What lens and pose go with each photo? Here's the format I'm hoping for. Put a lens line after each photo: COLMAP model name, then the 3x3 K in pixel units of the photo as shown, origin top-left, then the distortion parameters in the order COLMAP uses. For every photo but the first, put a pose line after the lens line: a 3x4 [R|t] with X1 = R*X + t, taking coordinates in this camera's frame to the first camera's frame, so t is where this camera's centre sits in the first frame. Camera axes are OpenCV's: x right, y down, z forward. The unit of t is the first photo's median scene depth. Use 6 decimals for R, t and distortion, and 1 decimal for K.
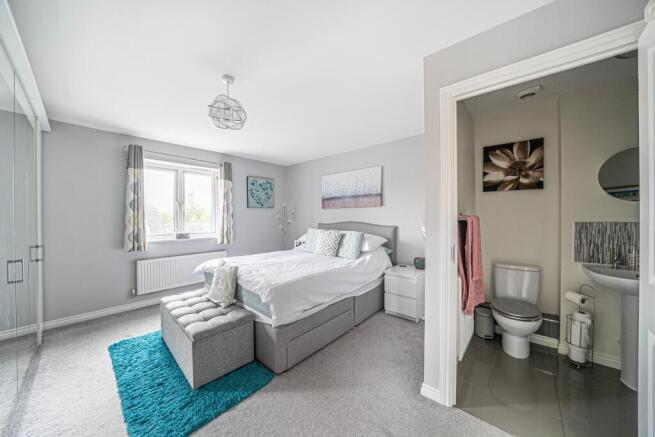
lens RADIAL K [[224.9, 0, 326.8], [0, 224.9, 215.8], [0, 0, 1]] dist [-0.005516, 0.000188]
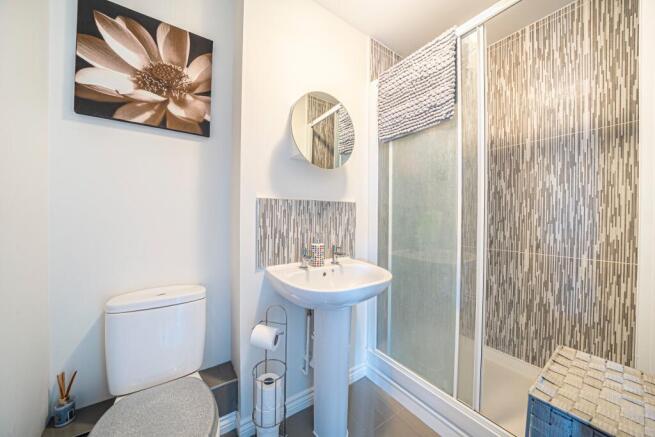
lens RADIAL K [[224.9, 0, 326.2], [0, 224.9, 219.6], [0, 0, 1]] dist [-0.005516, 0.000188]
pose [[0.182624, 0.015295, 0.983064, 0.487952], [-0.020511, 0.999721, -0.011744, 0.073891], [-0.982969, -0.018018, 0.182886, 0.612658]]
